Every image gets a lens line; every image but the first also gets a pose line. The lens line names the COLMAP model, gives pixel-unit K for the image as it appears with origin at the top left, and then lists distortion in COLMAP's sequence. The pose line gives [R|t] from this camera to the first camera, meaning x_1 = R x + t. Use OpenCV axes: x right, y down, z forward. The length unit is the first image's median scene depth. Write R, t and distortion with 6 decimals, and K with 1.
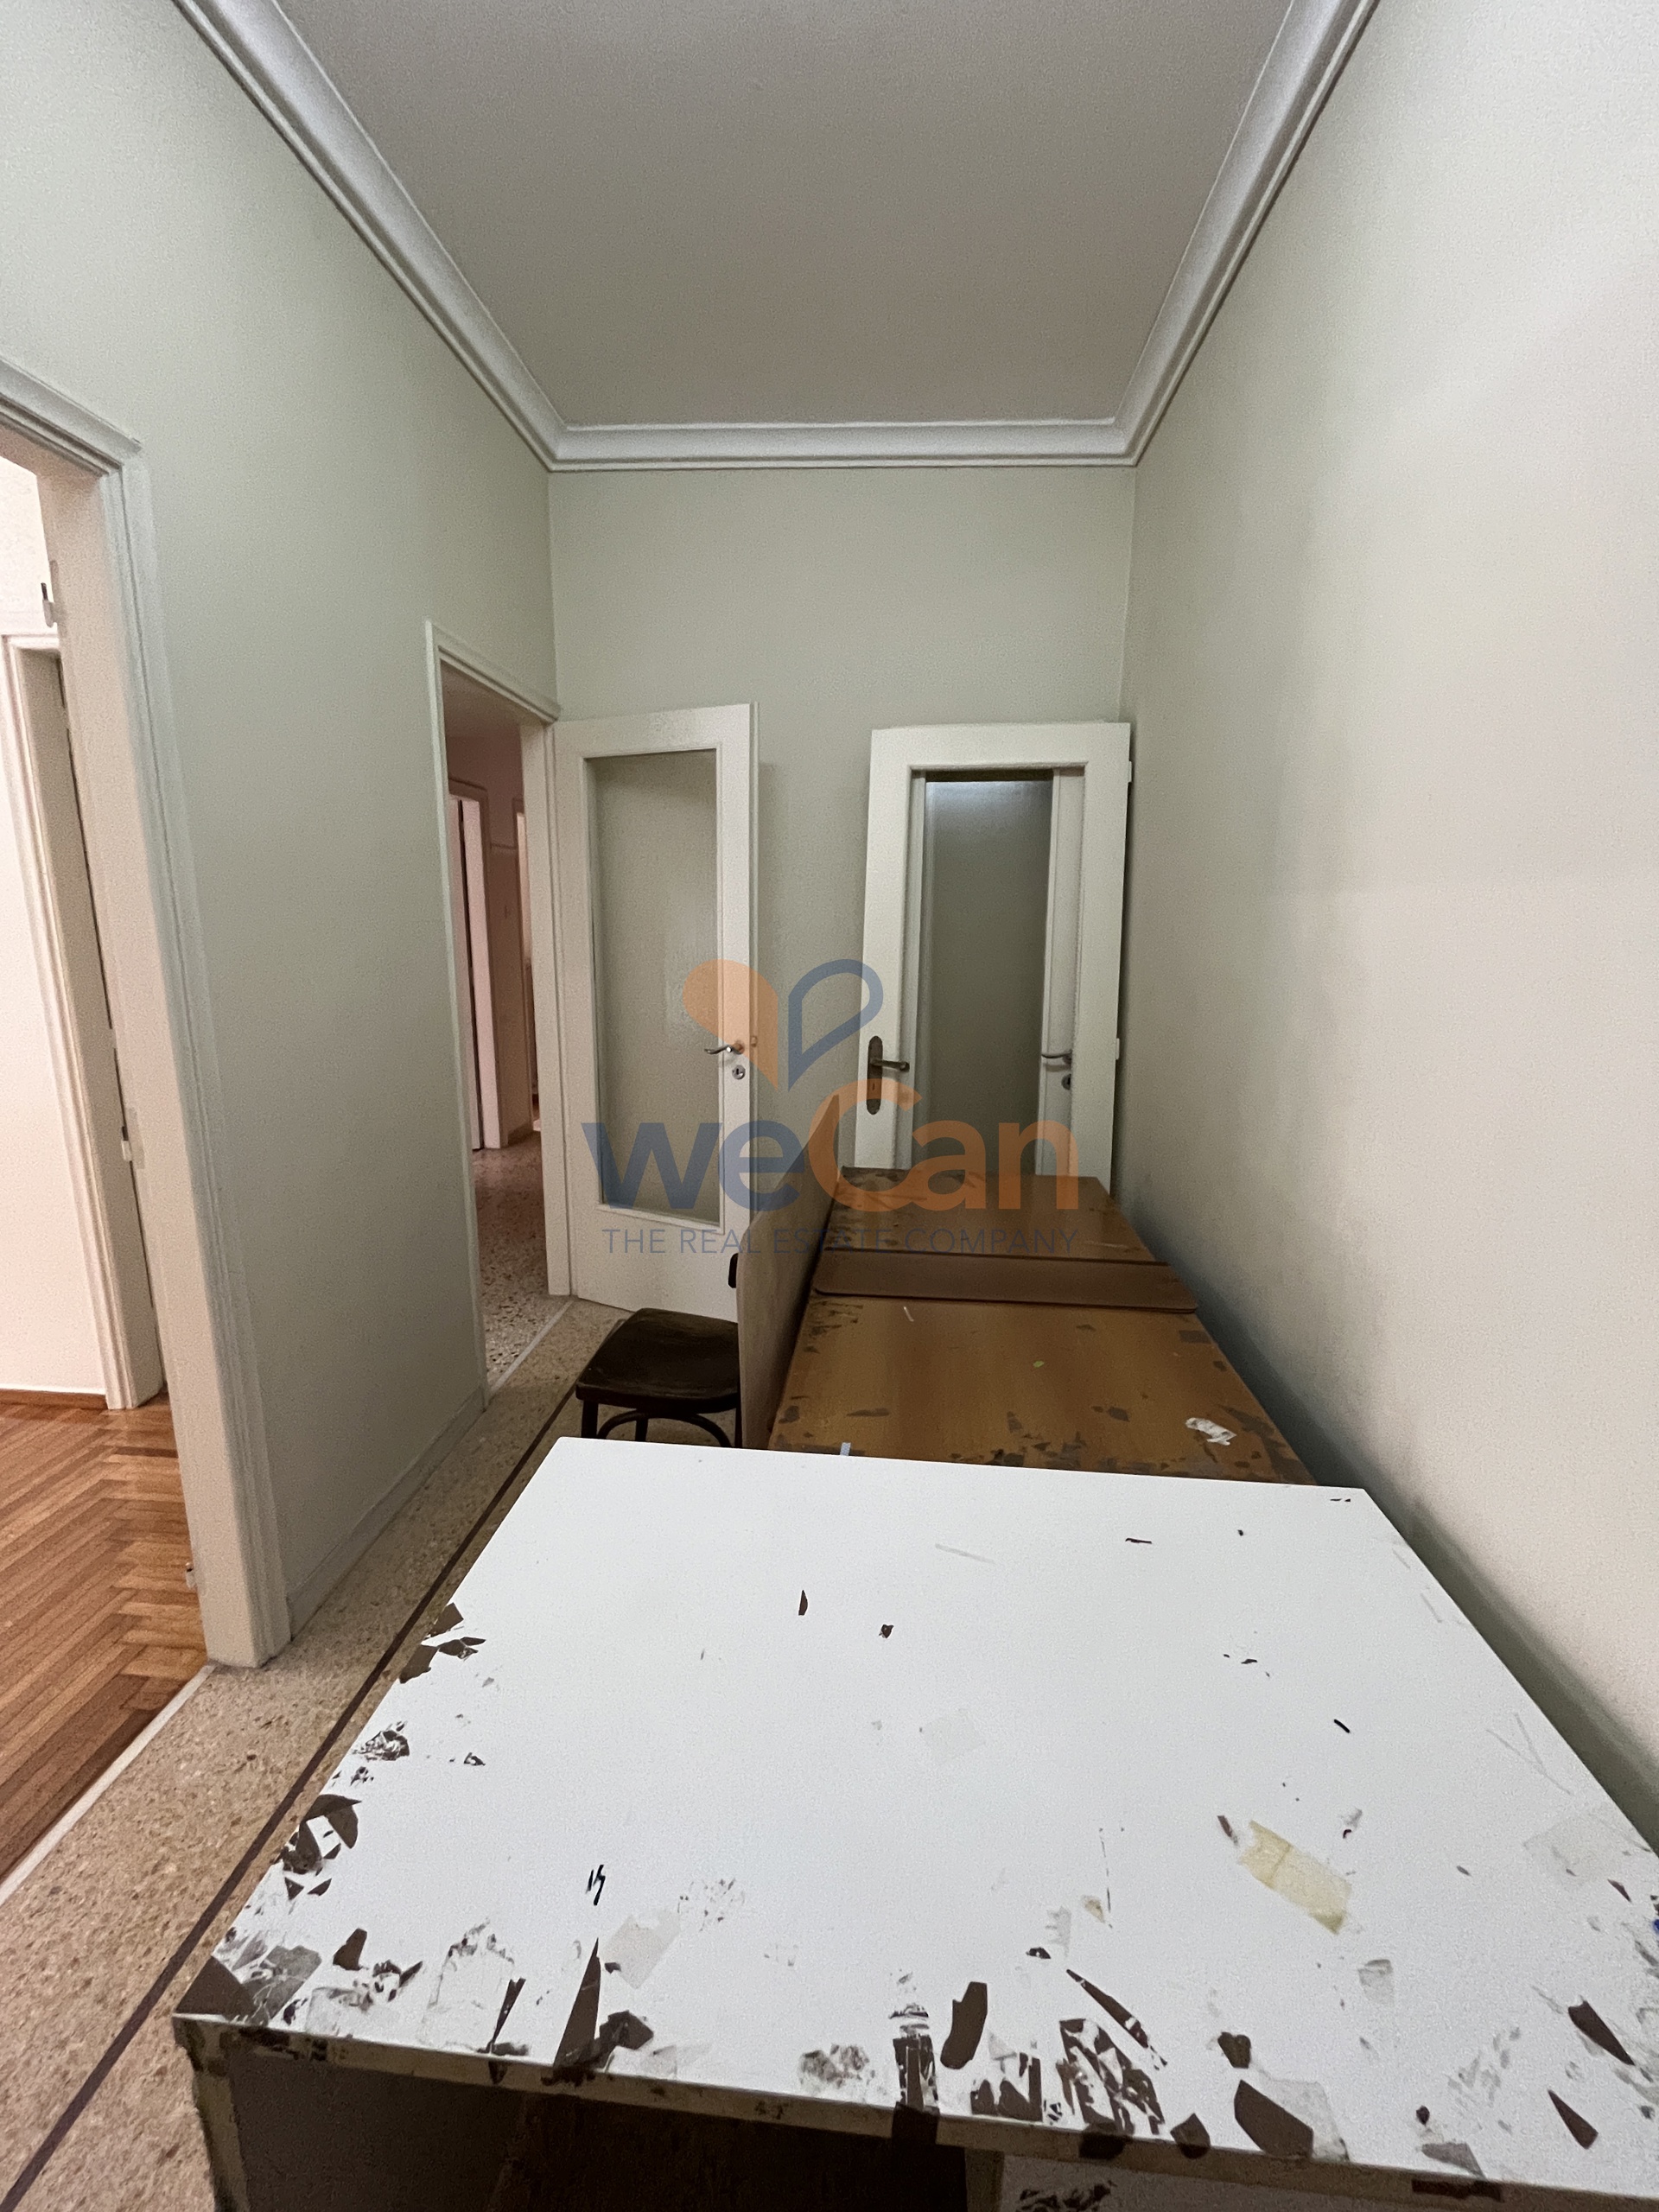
lens RADIAL K [[895.1, 0, 833.6], [0, 895.1, 1100.9], [0, 0, 1]] dist [-0.003395, 0.000536]
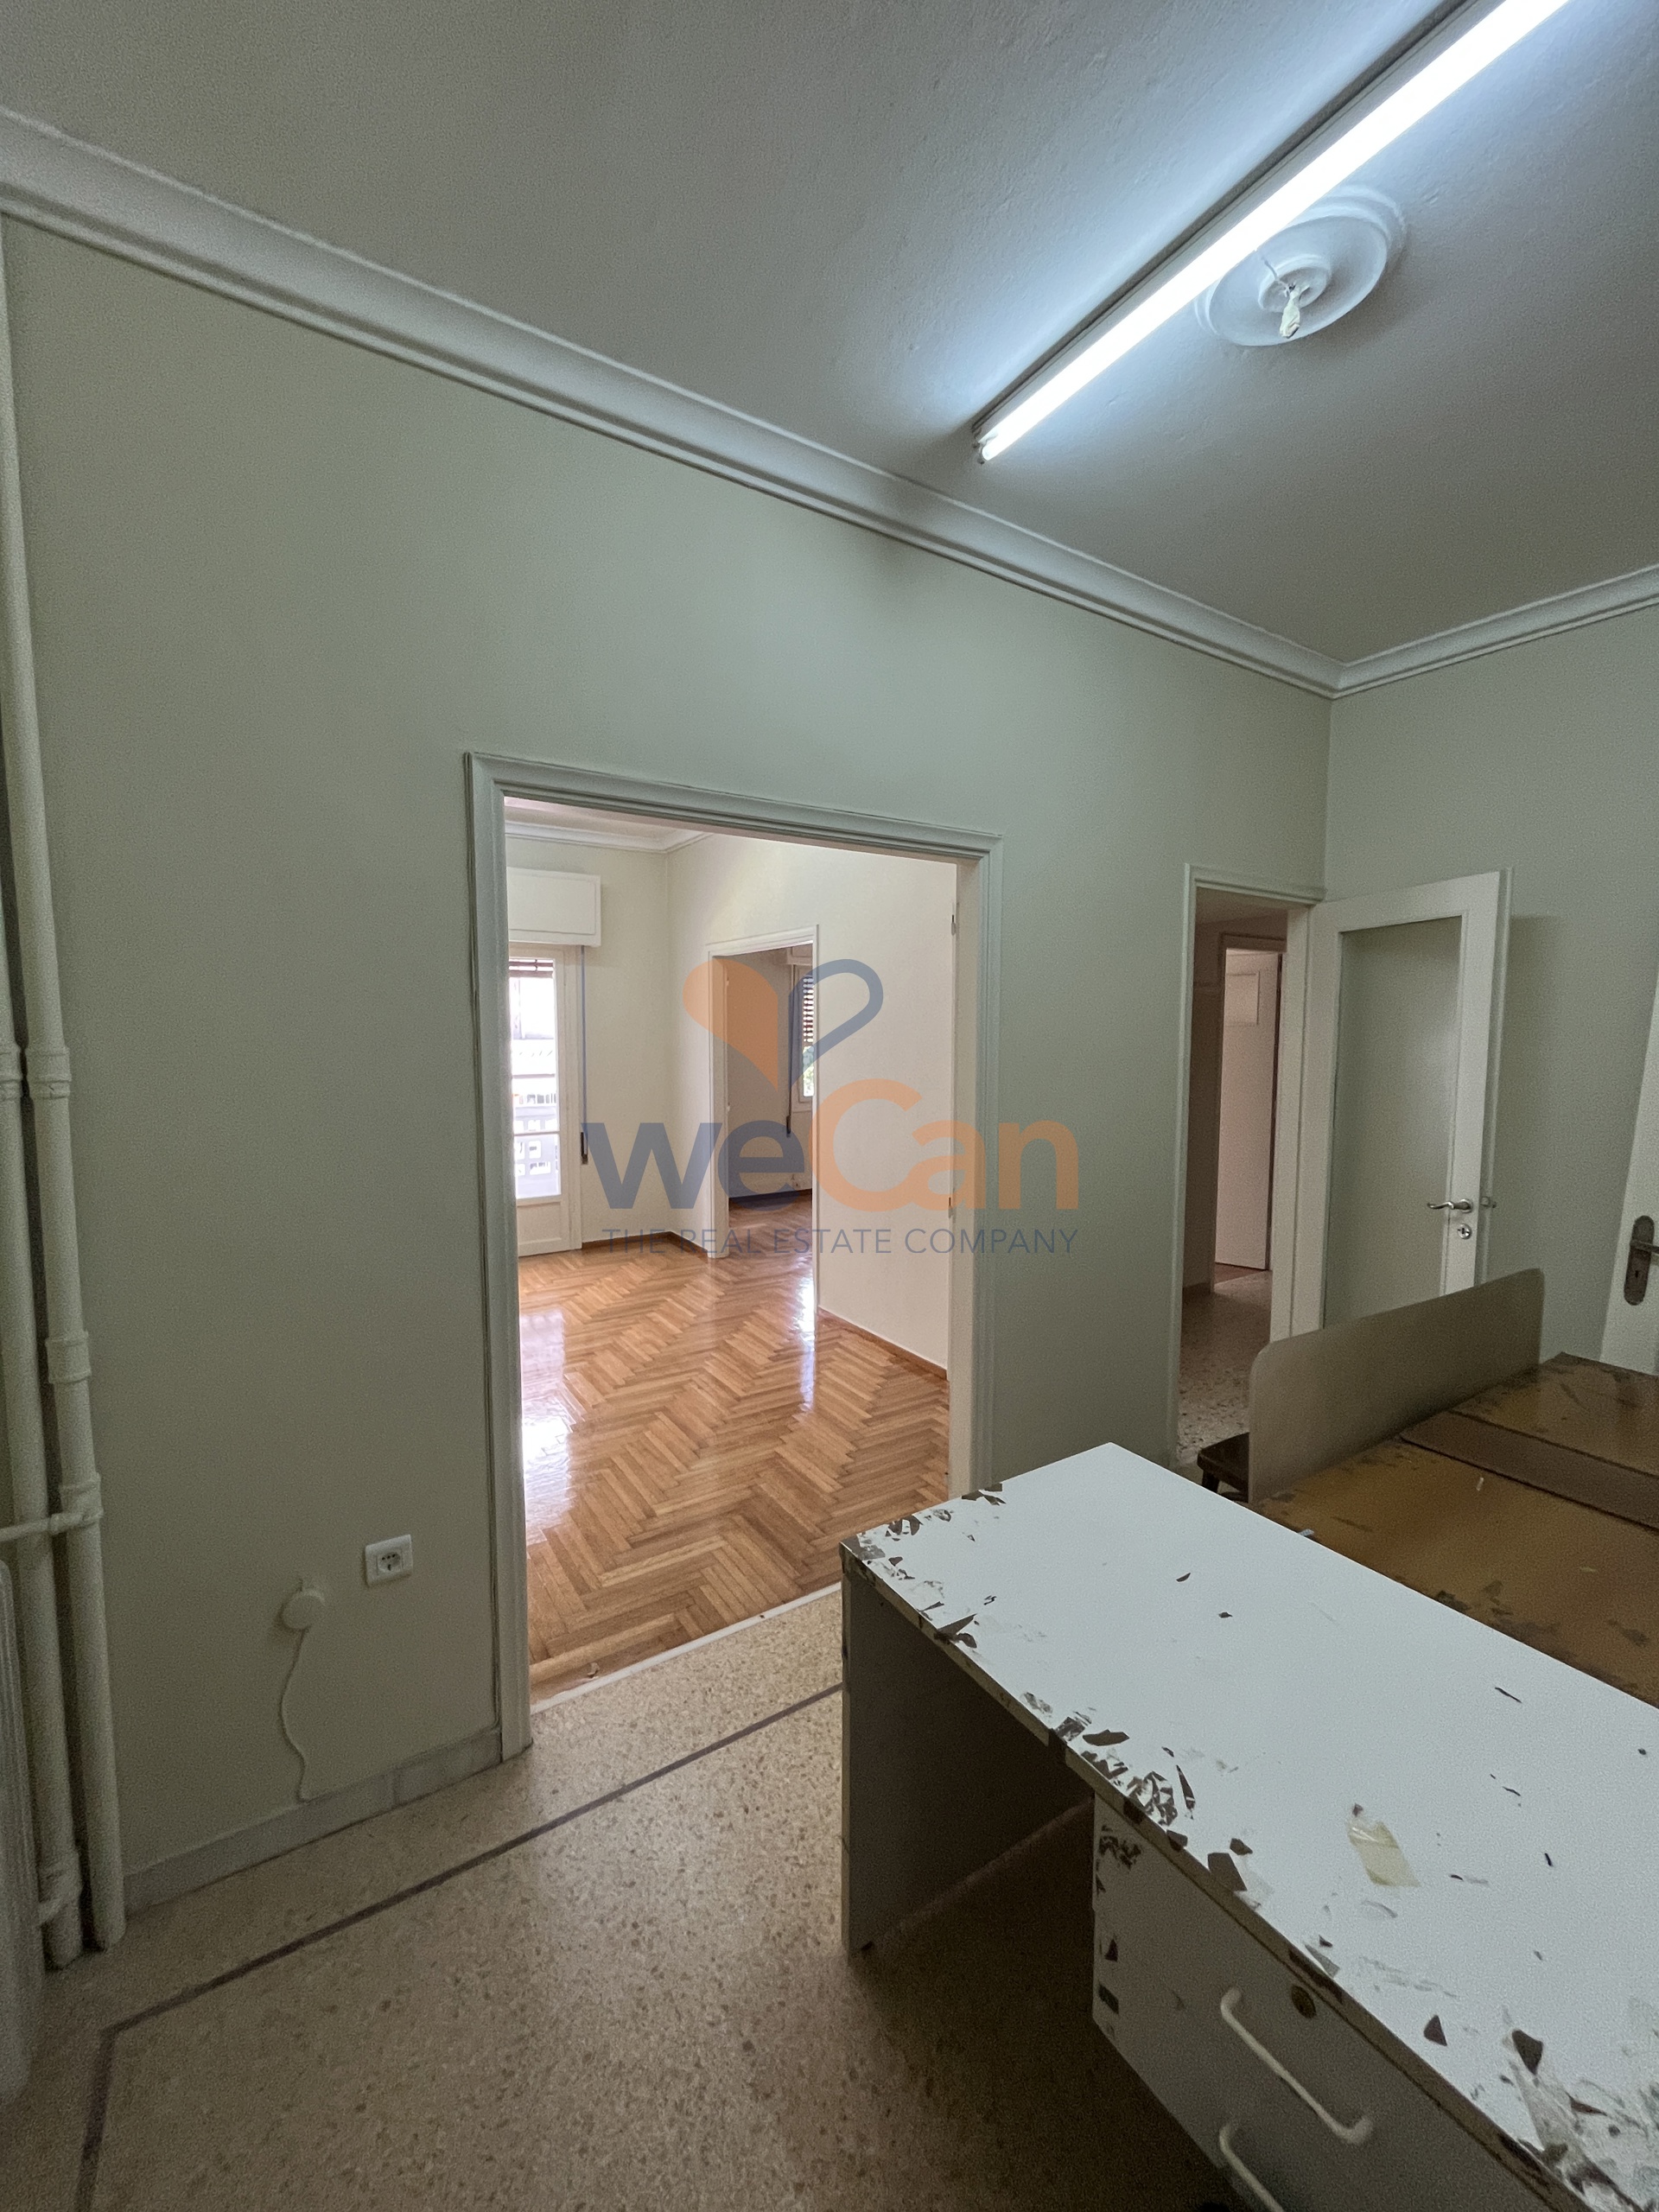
lens RADIAL K [[895.1, 0, 831.2], [0, 895.1, 1102.7], [0, 0, 1]] dist [-0.003395, 0.000536]
pose [[0.607180, 0.050582, -0.792952, 0.534670], [-0.152251, 0.986886, -0.053629, -0.030423], [0.779841, 0.153291, 0.606919, -0.336981]]
